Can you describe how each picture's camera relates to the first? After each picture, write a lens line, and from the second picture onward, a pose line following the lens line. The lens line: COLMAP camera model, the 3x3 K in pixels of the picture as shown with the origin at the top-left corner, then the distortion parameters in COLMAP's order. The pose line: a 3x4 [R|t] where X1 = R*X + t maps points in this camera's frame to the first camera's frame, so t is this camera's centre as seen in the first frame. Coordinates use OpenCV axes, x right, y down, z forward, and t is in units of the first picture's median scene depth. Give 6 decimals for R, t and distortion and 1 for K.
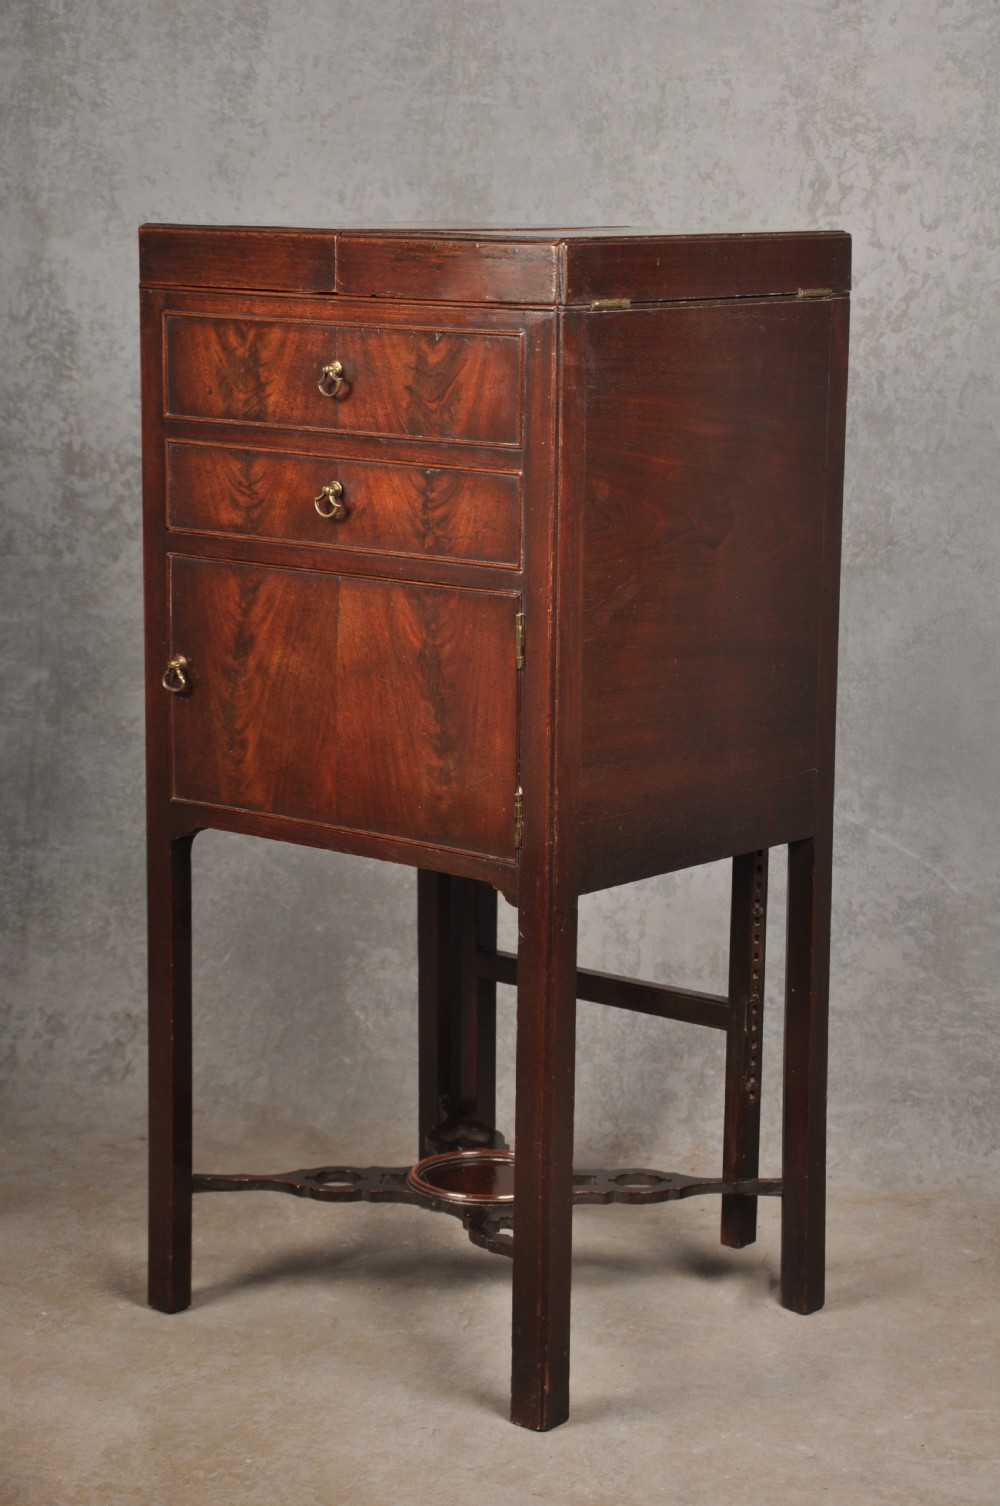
lens RADIAL K [[3208.5, 0, 500.0], [0, 3208.5, 753.0], [0, 0, 1]] dist [0.264734, 0.686795]
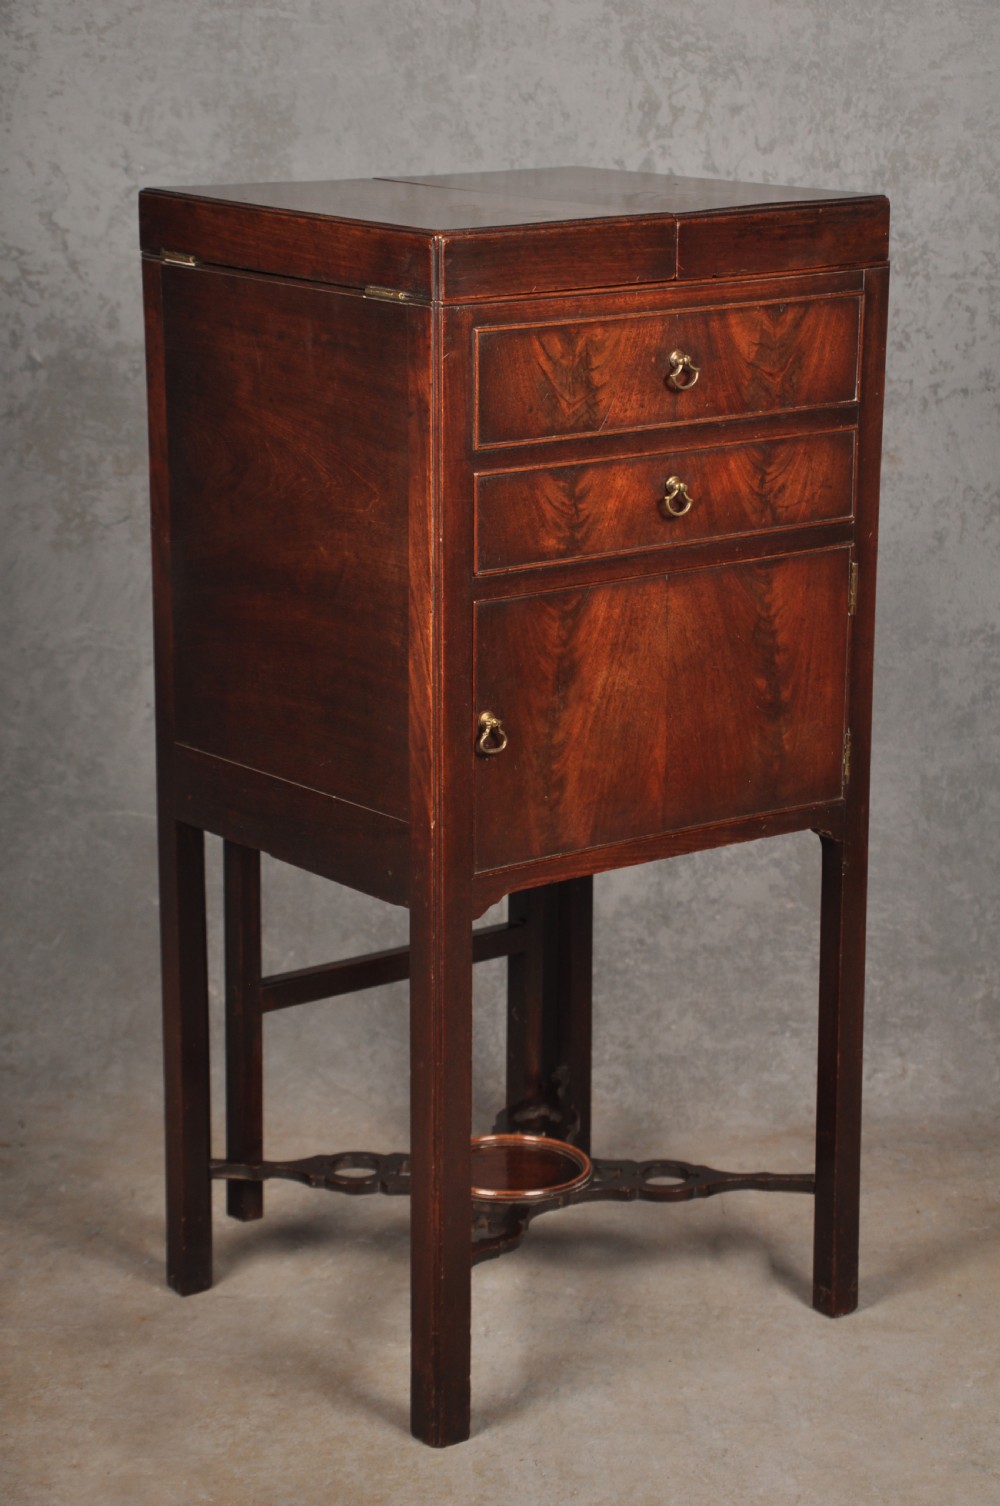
lens RADIAL K [[3208.5, 0, 500.0], [0, 3208.5, 753.0], [0, 0, 1]] dist [0.264734, 0.686795]
pose [[0.964819, -0.070489, 0.253288, -0.204474], [0.051457, 0.995385, 0.081004, -0.063539], [-0.257829, -0.065121, 0.963994, 0.062673]]
